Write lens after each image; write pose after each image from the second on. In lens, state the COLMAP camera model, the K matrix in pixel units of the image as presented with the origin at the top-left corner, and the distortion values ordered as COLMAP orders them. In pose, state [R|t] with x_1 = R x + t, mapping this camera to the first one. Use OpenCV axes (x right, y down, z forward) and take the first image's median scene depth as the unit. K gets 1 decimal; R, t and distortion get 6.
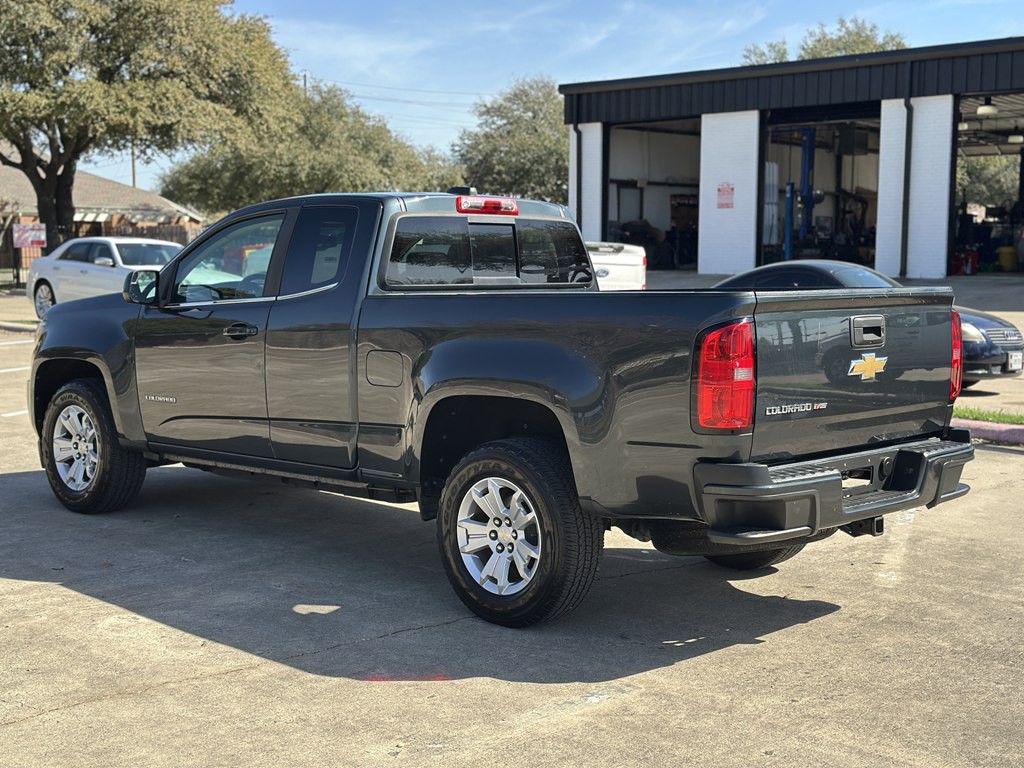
lens RADIAL K [[1417.9, 0, 506.7], [0, 1417.9, 390.6], [0, 0, 1]] dist [0.116930, 0.000000]
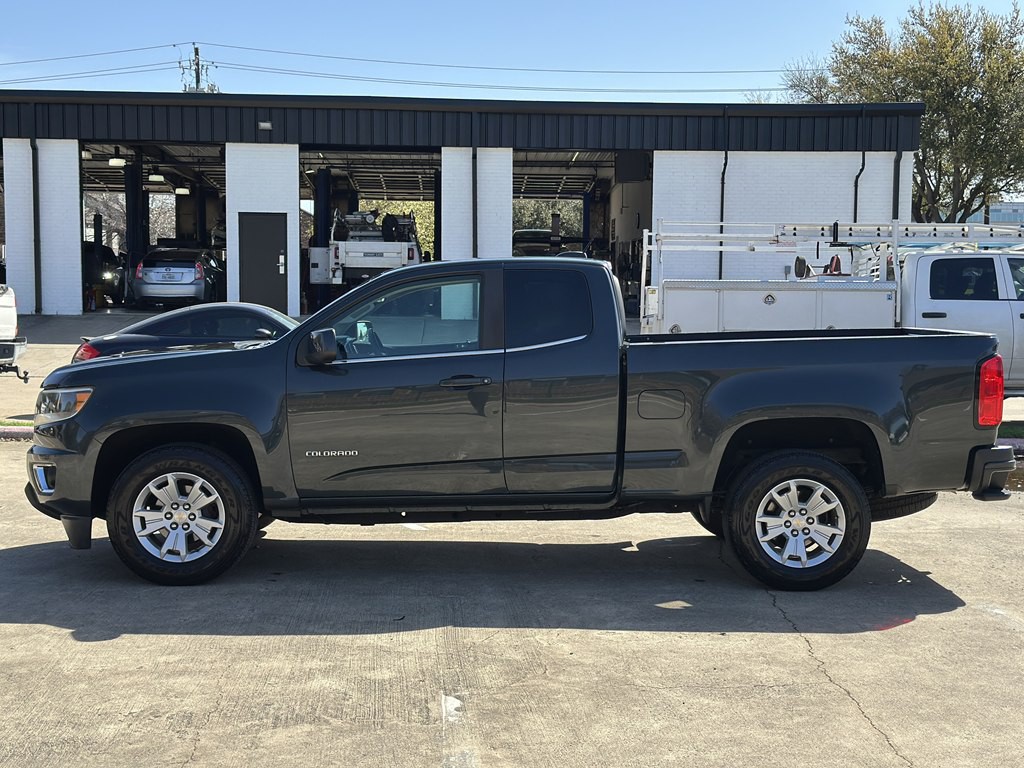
lens RADIAL K [[1417.9, 0, 519.4], [0, 1417.9, 389.2], [0, 0, 1]] dist [0.116930, 0.000000]
pose [[0.704357, -0.050400, 0.708054, -1.087802], [0.066561, 0.997771, 0.004808, -0.045329], [-0.706718, 0.043742, 0.706141, 0.231196]]
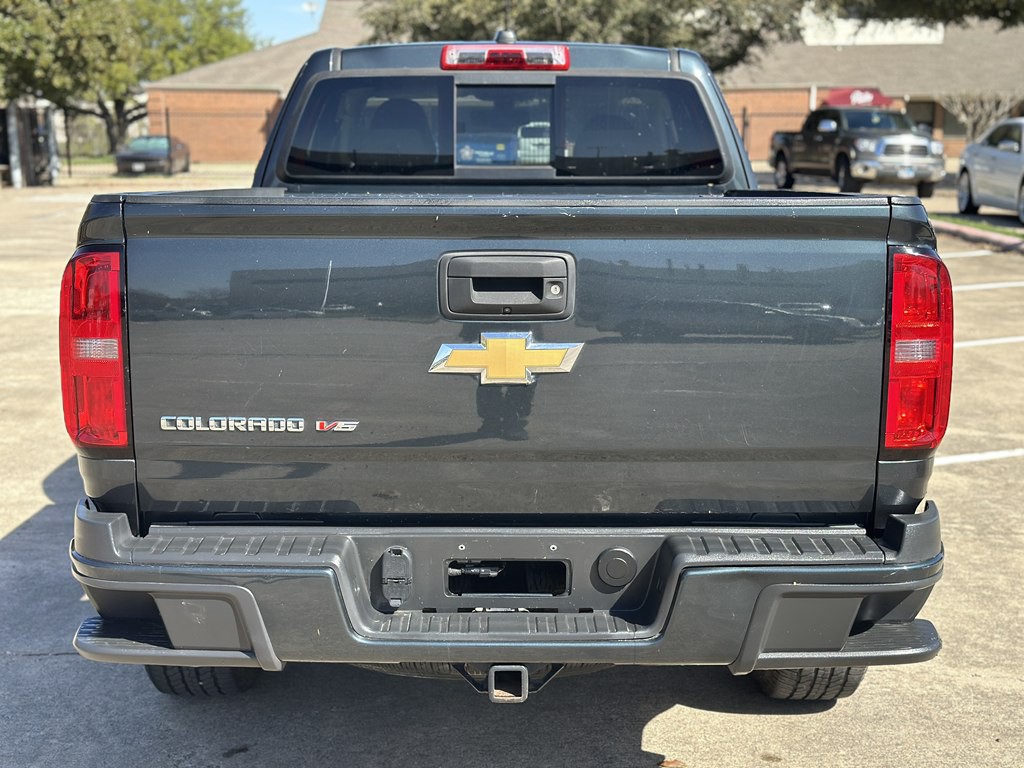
lens RADIAL K [[1403.9, 0, 509.0], [0, 1403.9, 380.9], [0, 0, 1]] dist [0.167479, 0.000000]
pose [[0.660951, 0.112708, -0.741917, 0.591551], [-0.056079, 0.993311, 0.100939, -0.055703], [0.748331, -0.025110, 0.662851, 0.668622]]
